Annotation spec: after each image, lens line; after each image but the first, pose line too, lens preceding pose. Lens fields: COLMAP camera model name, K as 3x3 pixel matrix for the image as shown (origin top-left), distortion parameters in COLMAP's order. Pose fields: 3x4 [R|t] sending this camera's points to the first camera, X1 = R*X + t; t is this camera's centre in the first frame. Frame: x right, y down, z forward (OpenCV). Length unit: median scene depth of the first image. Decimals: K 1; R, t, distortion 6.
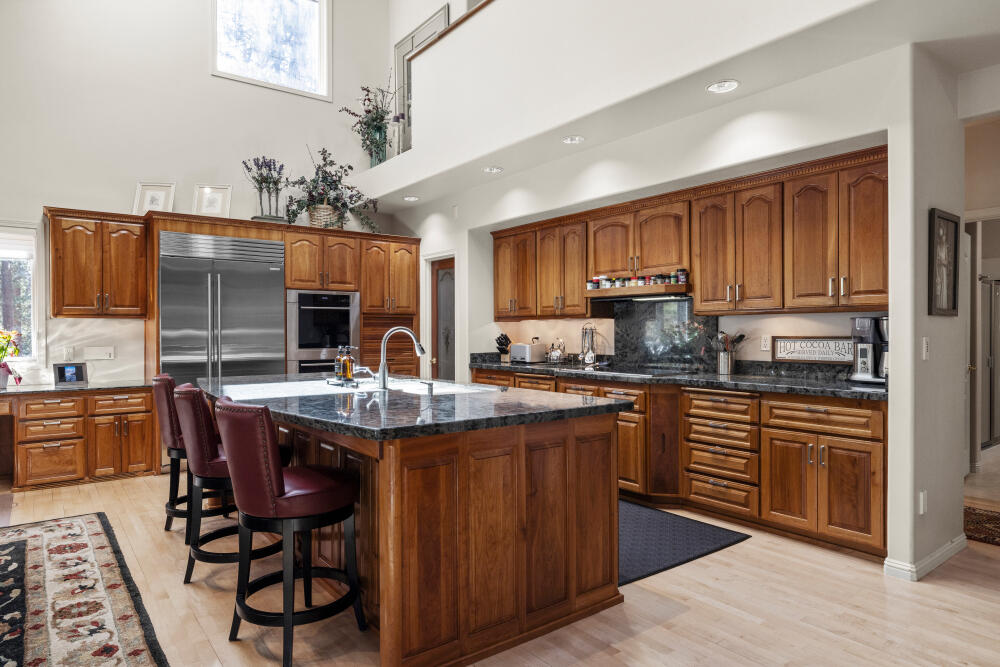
lens RADIAL K [[614.0, 0, 497.7], [0, 614.0, 336.4], [0, 0, 1]] dist [-0.007756, 0.002276]
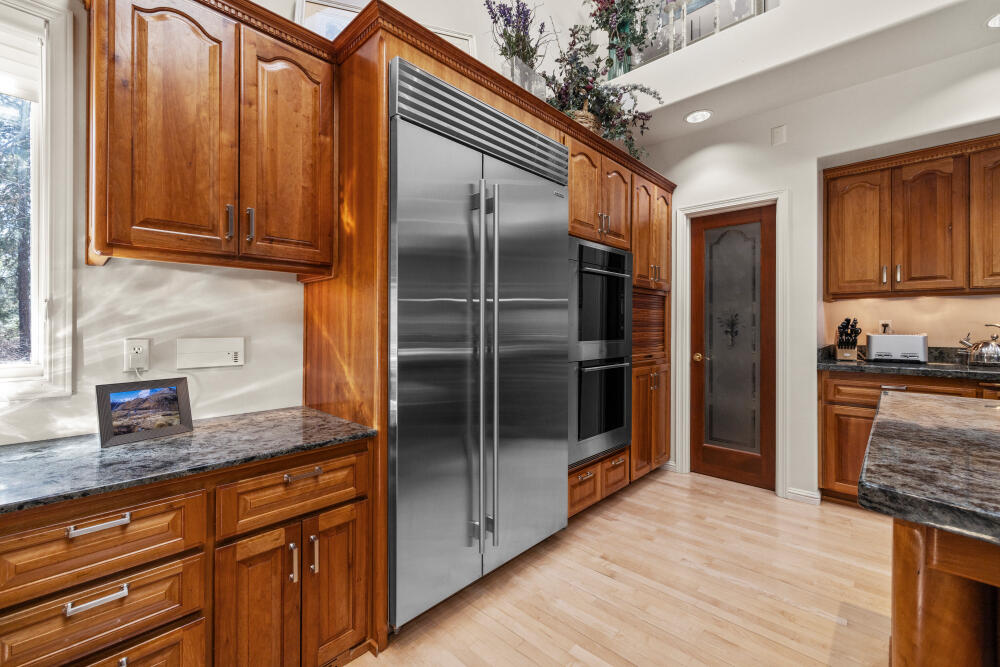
lens RADIAL K [[426.3, 0, 495.7], [0, 426.3, 324.0], [0, 0, 1]] dist [0.002413, 0.000234]
pose [[0.985962, 0.003653, 0.166931, -0.516268], [-0.000777, 0.999850, -0.017292, 0.011756], [-0.166969, 0.016919, 0.985817, 0.685814]]
